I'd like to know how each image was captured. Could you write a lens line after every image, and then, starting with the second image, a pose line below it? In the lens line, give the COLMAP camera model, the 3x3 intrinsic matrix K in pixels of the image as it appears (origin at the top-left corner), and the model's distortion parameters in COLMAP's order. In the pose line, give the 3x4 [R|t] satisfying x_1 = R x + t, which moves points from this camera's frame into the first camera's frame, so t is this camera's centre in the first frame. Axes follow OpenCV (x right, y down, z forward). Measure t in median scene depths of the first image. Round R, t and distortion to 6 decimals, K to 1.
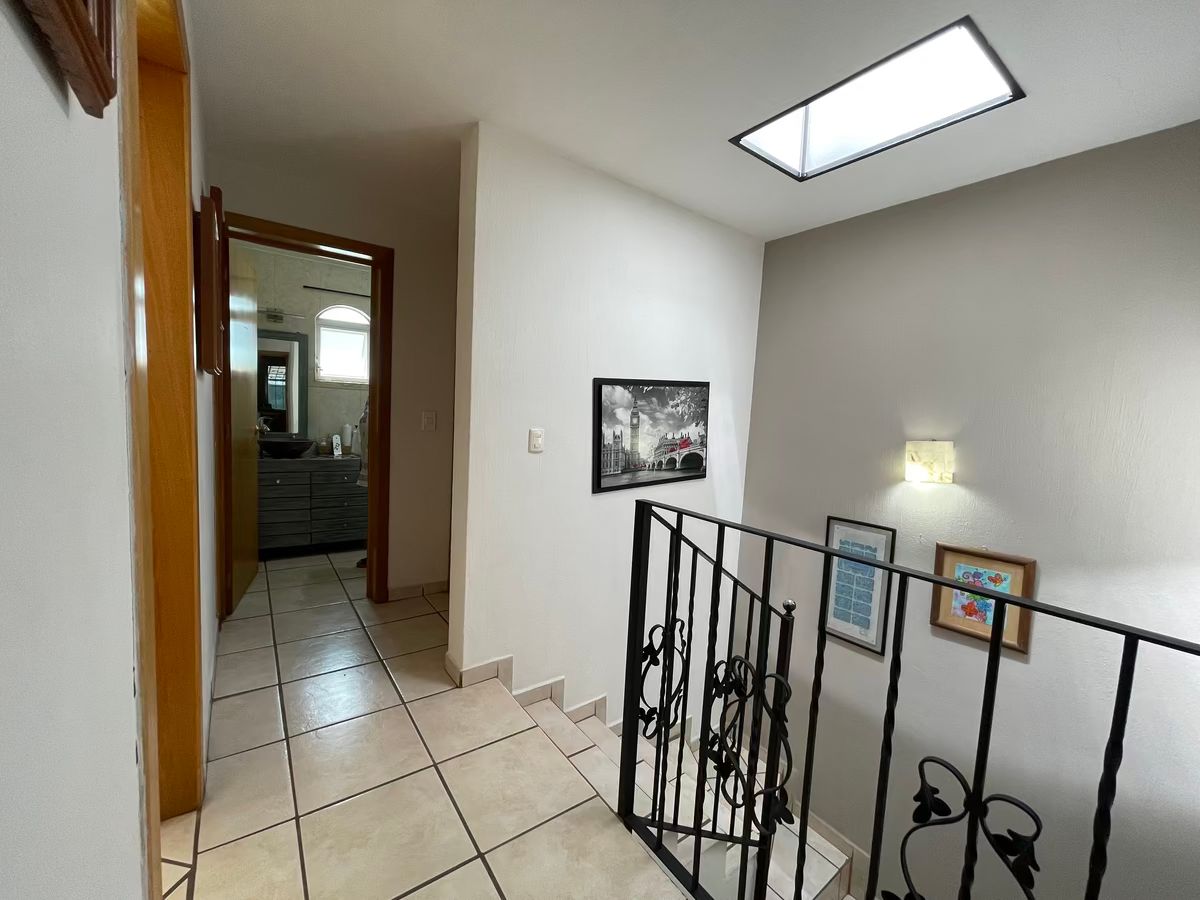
lens RADIAL K [[483.3, 0, 597.1], [0, 483.3, 454.6], [0, 0, 1]] dist [-0.000600, -0.000244]
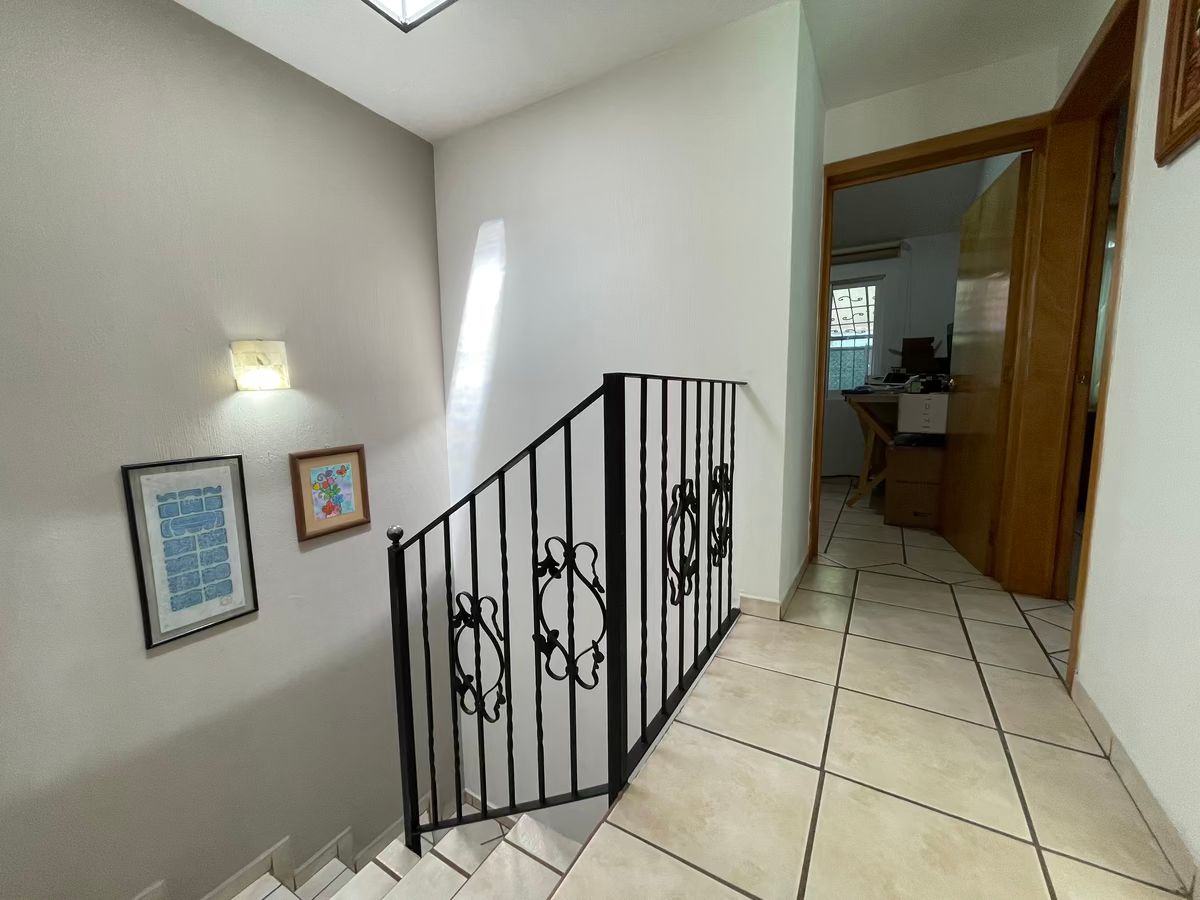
lens RADIAL K [[483.3, 0, 597.1], [0, 483.3, 454.6], [0, 0, 1]] dist [-0.000600, -0.000244]
pose [[-0.391165, -0.161213, 0.906091, -0.361902], [0.066299, 0.977044, 0.202458, 0.034881], [-0.917929, 0.139267, -0.371497, 0.807885]]
